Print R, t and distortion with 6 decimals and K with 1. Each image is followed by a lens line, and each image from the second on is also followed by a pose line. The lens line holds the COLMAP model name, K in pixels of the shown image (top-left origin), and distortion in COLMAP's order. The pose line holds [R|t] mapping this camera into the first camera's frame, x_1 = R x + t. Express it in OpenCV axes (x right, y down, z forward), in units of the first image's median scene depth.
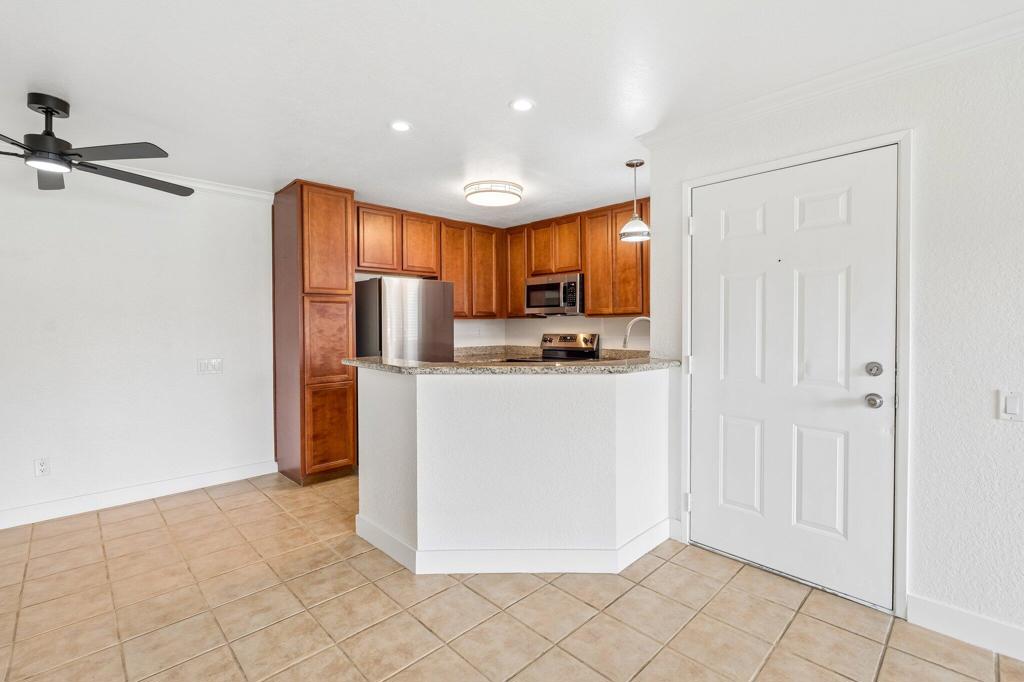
lens RADIAL K [[454.9, 0, 512.0], [0, 454.9, 330.5], [0, 0, 1]] dist [-0.001431, -0.000047]
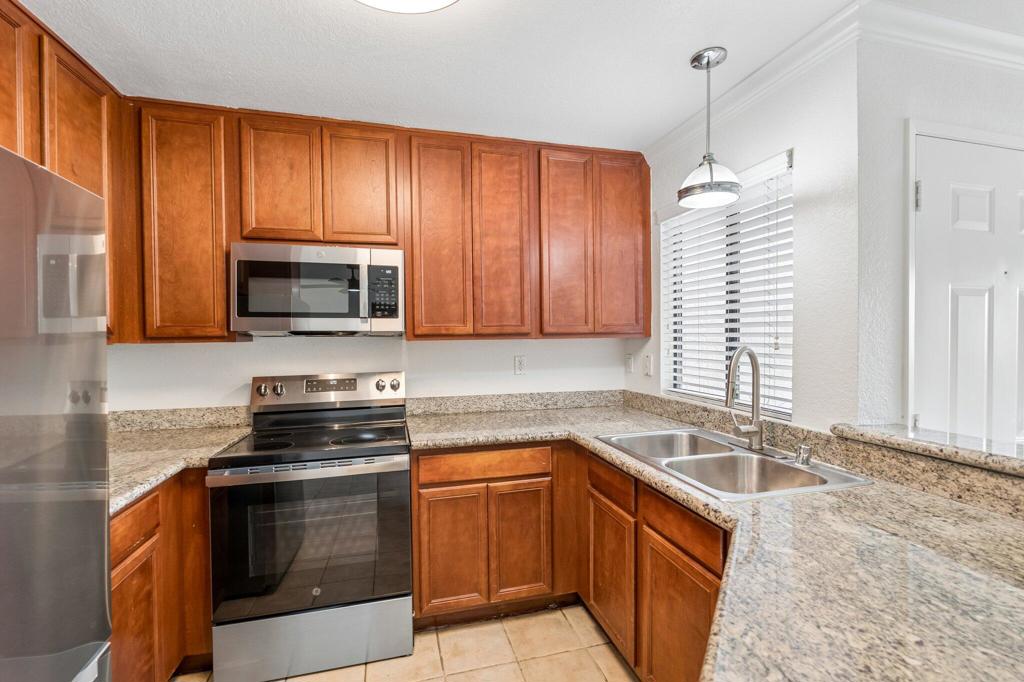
lens RADIAL K [[454.9, 0, 510.3], [0, 454.9, 337.6], [0, 0, 1]] dist [-0.001431, -0.000047]
pose [[0.494594, -0.006115, 0.869103, -0.214114], [0.016863, 0.999855, -0.002561, -0.028416], [-0.868961, 0.015922, 0.494625, 0.641207]]
